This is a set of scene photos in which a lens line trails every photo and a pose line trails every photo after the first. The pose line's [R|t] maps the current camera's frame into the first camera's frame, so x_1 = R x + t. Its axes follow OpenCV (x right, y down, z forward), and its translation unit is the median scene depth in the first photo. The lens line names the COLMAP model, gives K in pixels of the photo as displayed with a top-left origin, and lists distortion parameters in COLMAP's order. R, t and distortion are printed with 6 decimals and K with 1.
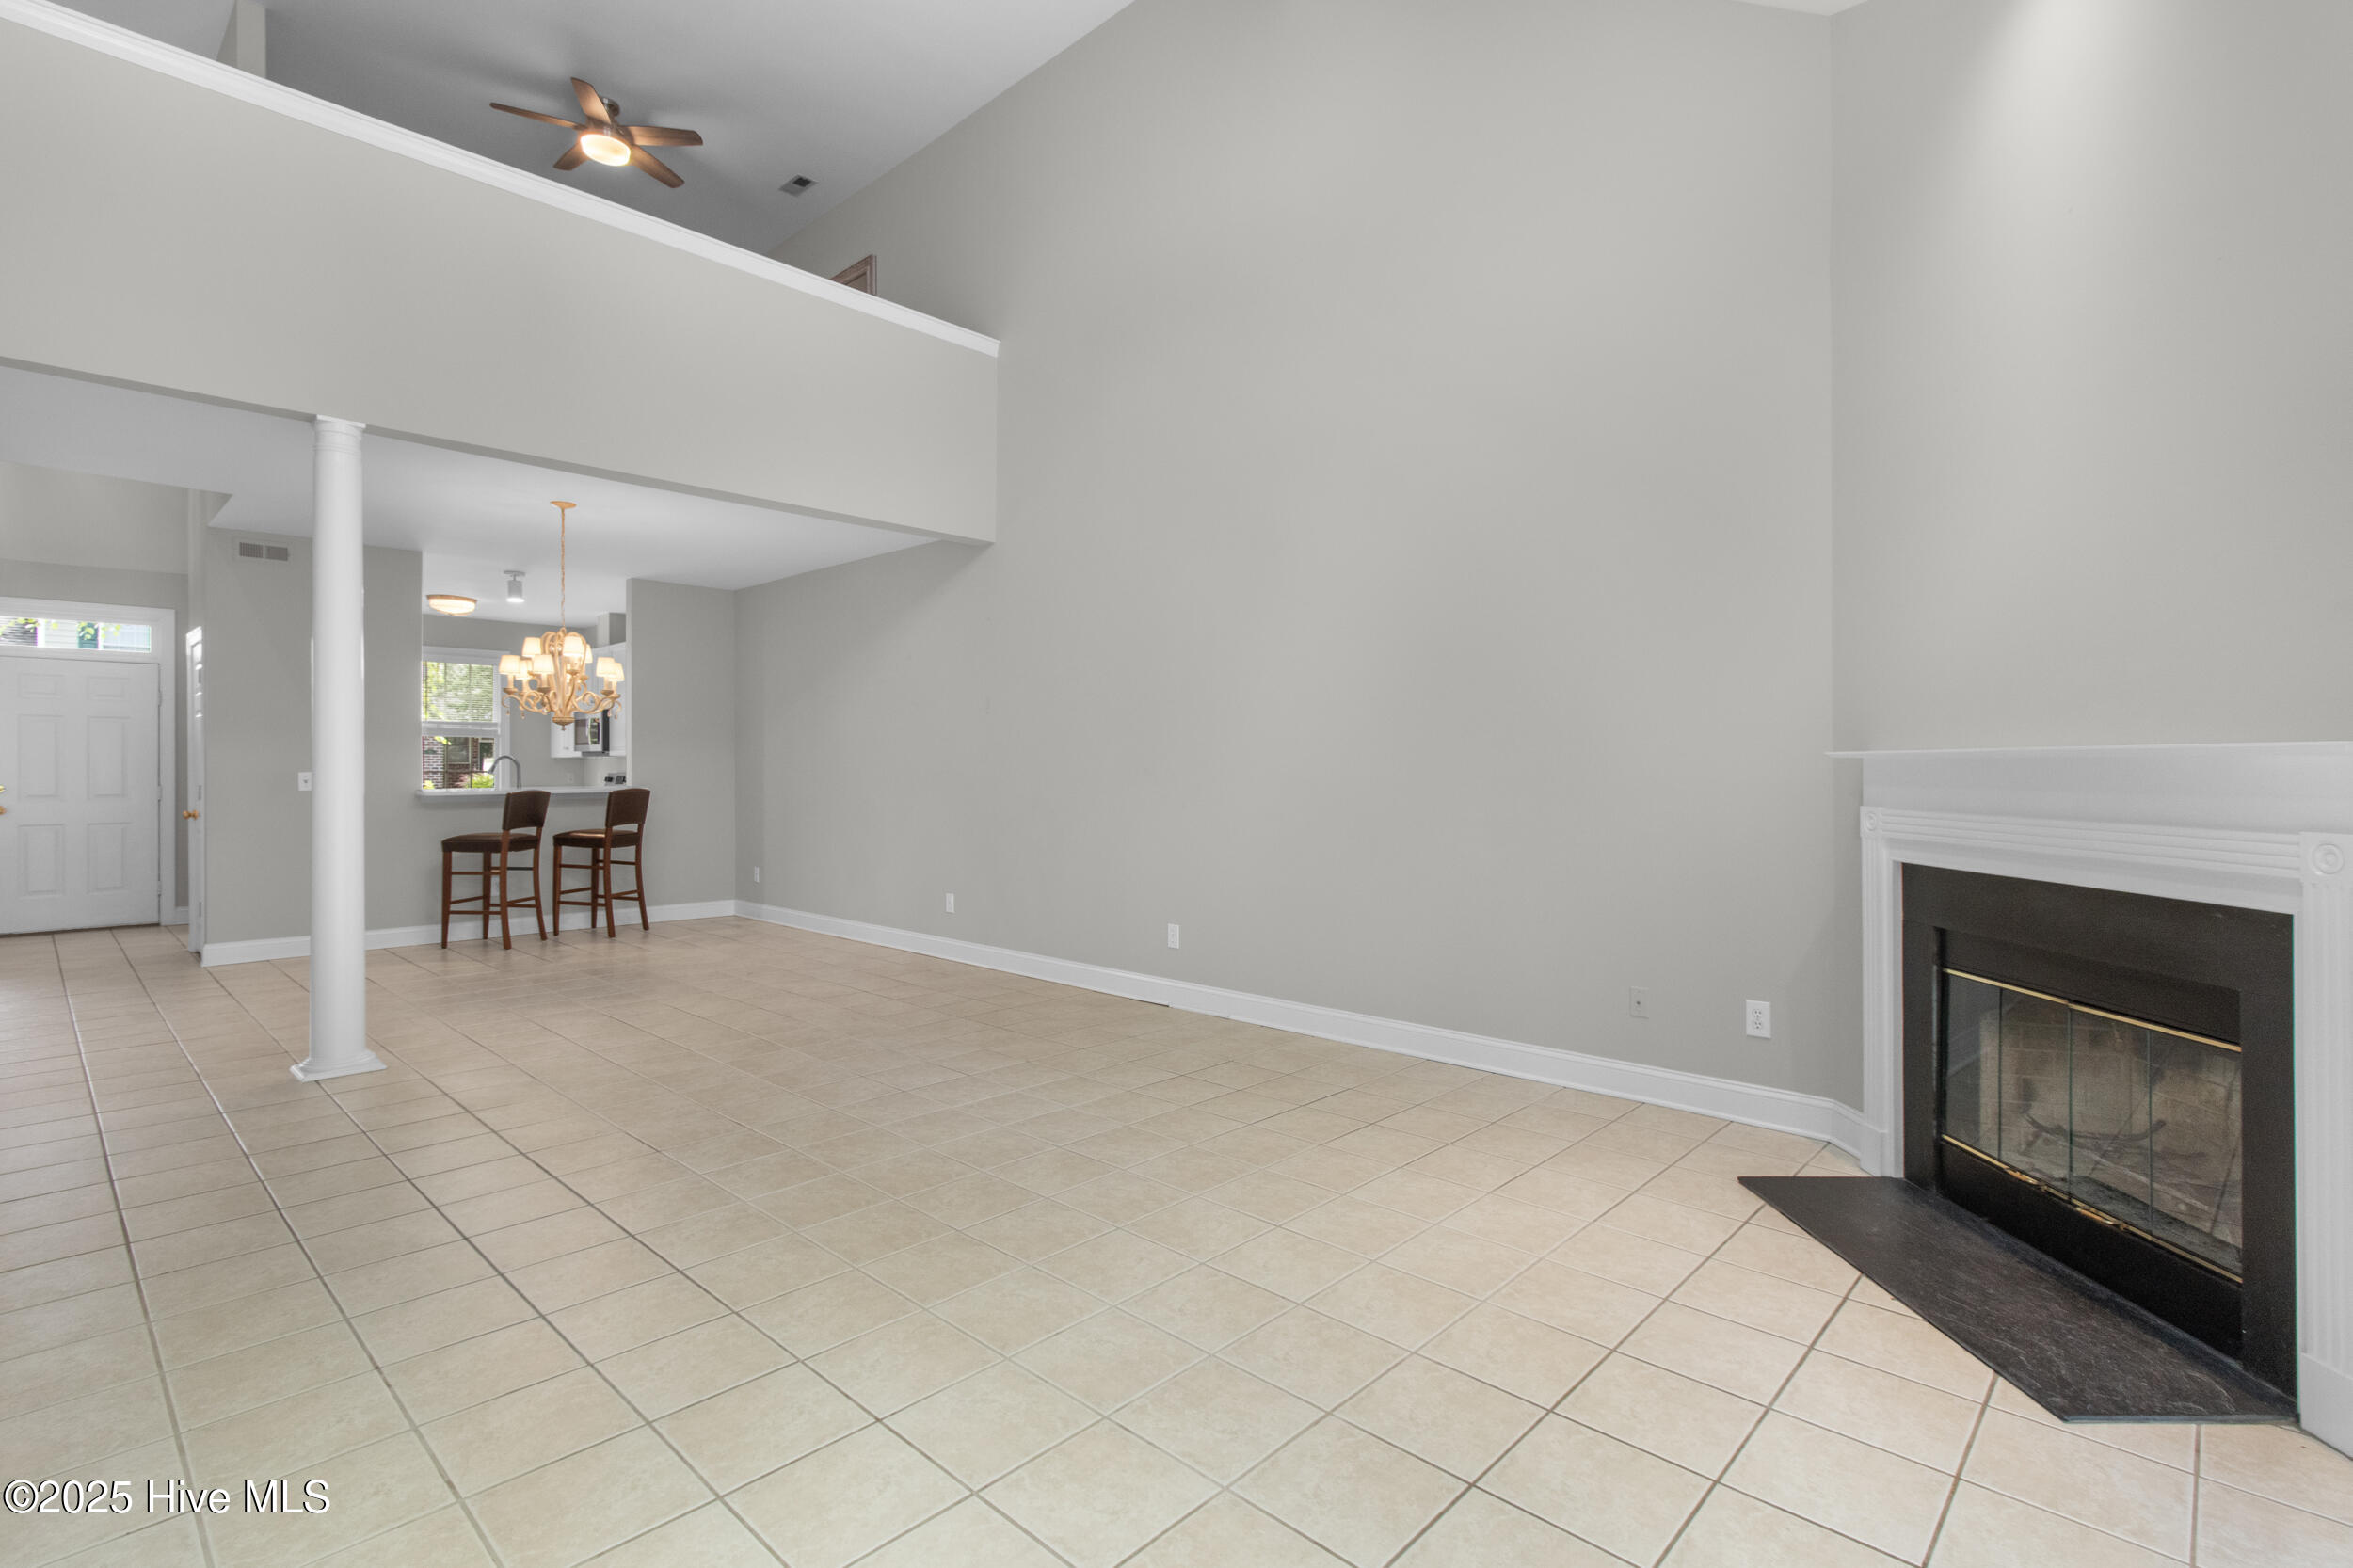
lens RADIAL K [[1098.8, 0, 1206.0], [0, 1098.8, 780.9], [0, 0, 1]] dist [0.000291, 0.001331]
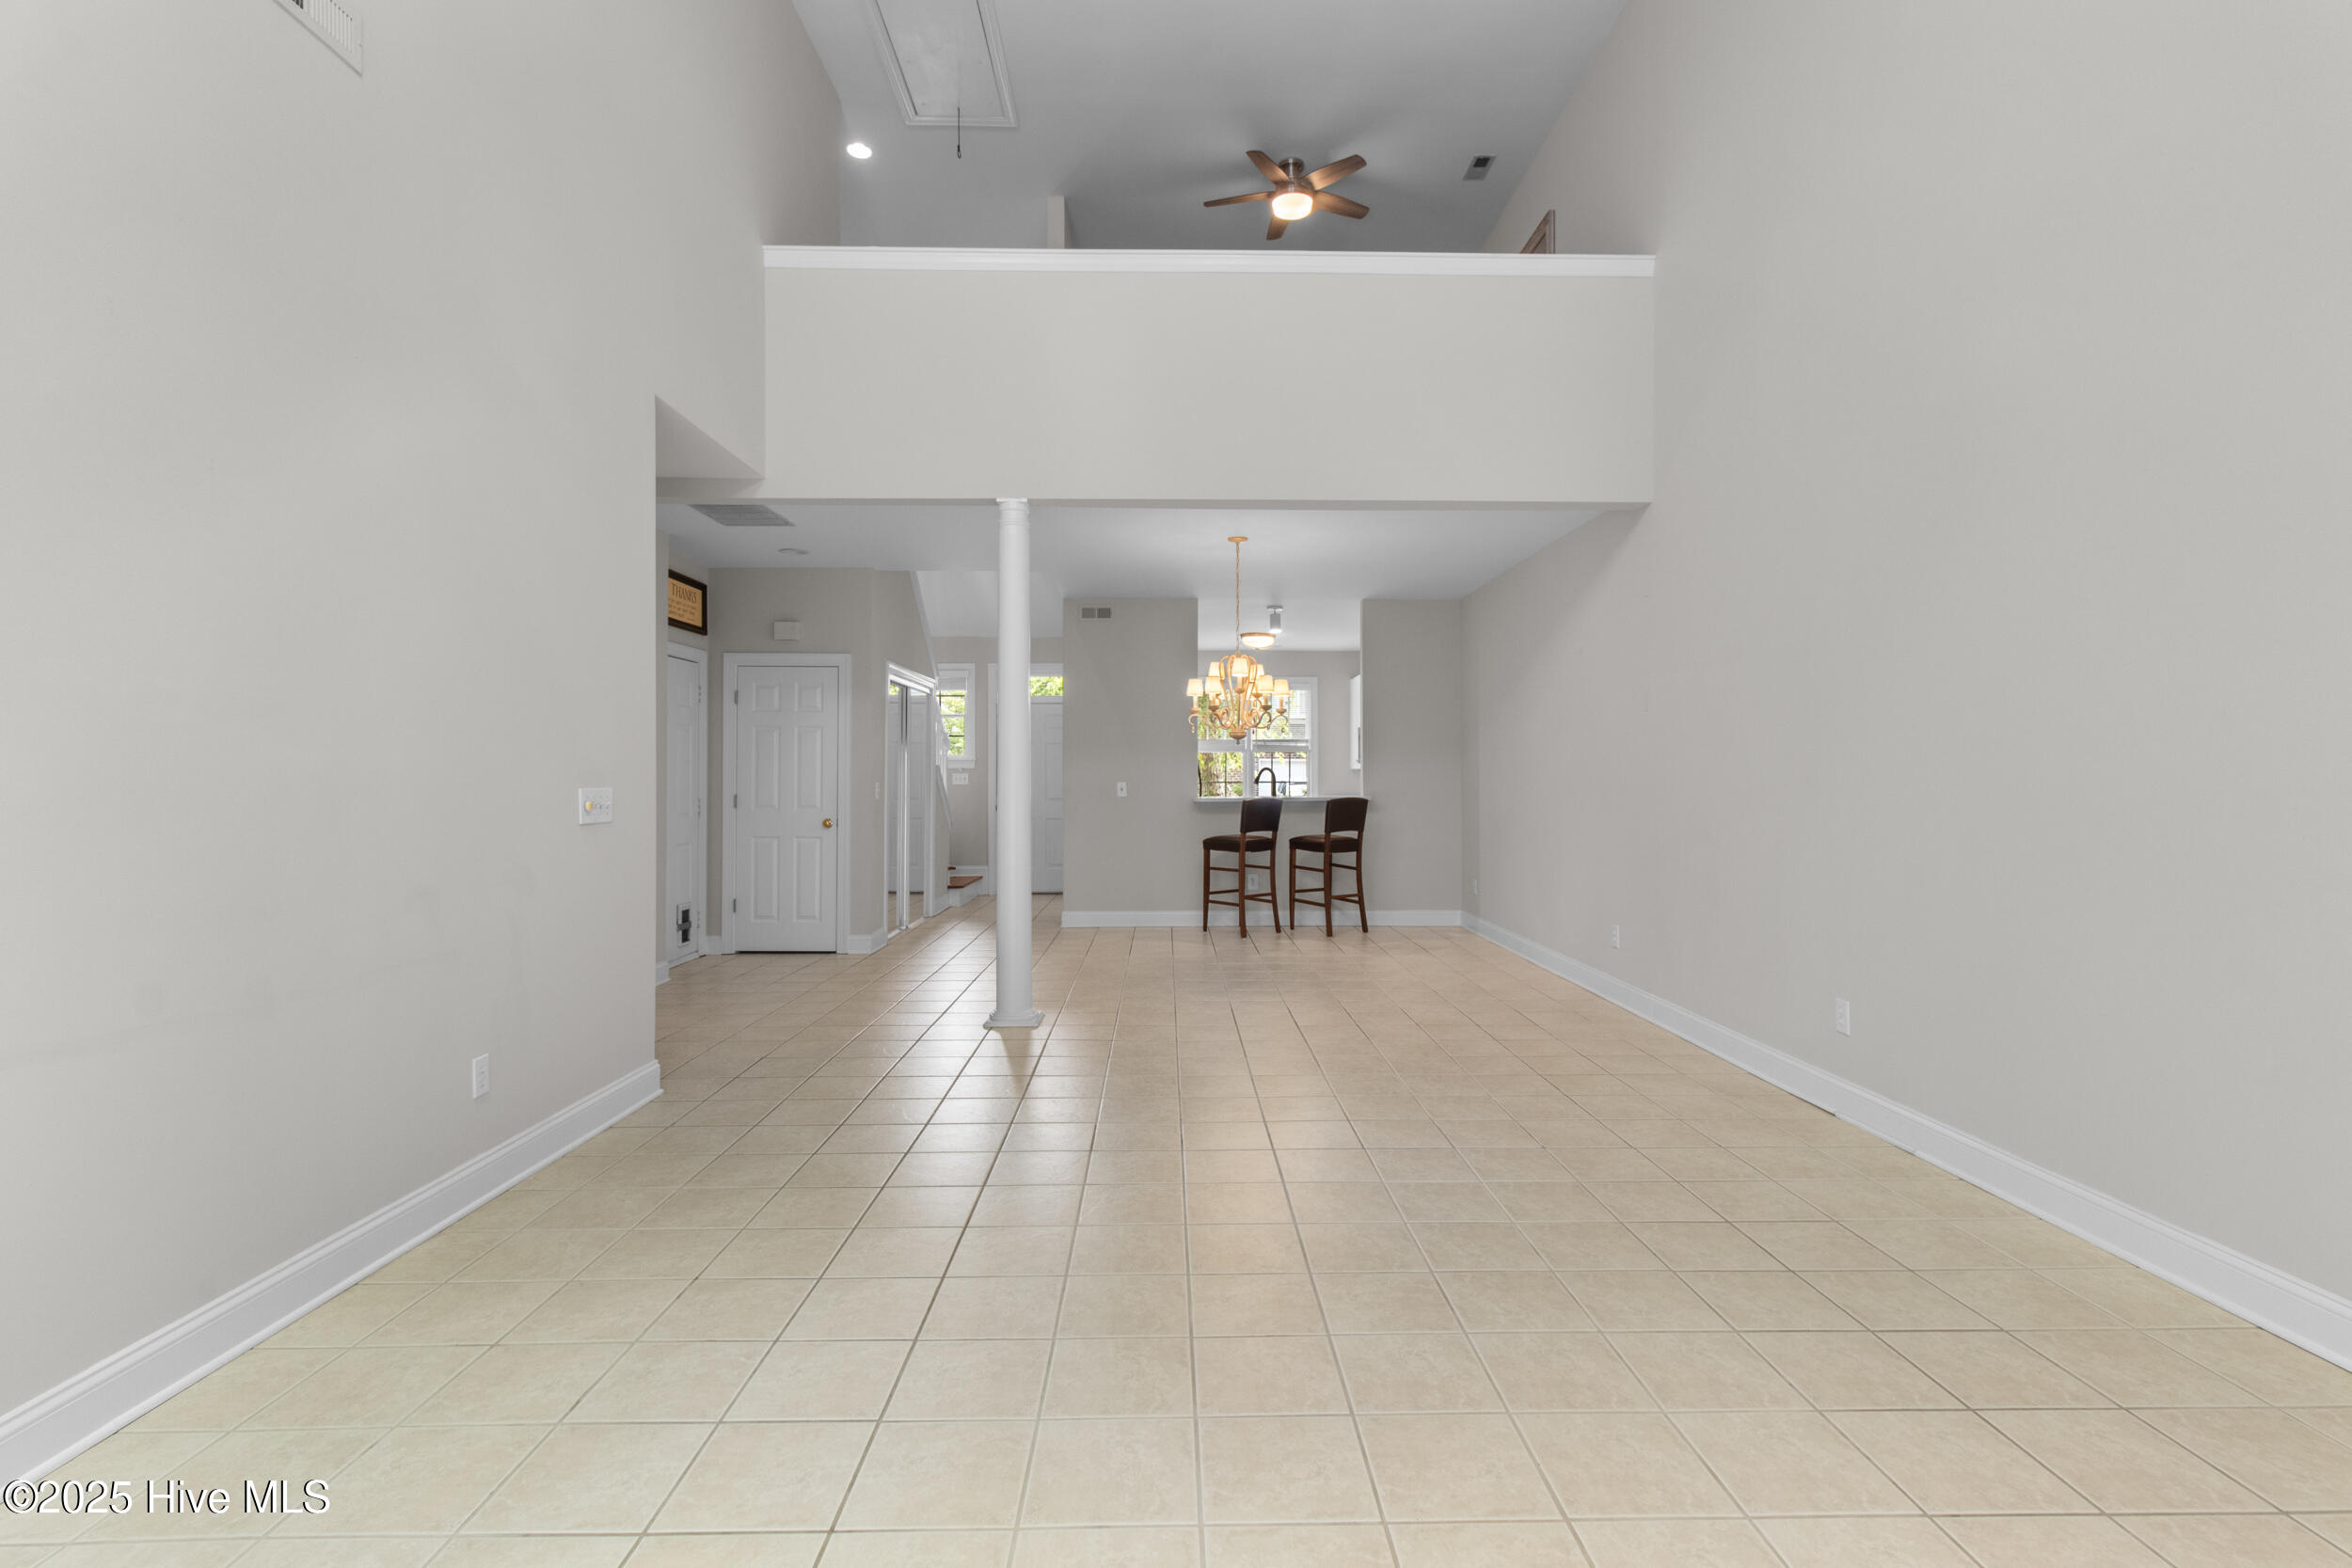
lens RADIAL K [[1098.3, 0, 1178.6], [0, 1098.3, 779.8], [0, 0, 1]] dist [0.000291, 0.001331]
pose [[0.693158, -0.002090, -0.720783, 0.134802], [-0.005570, 0.999950, -0.008257, -0.000501], [0.720764, 0.009738, 0.693112, 0.155640]]
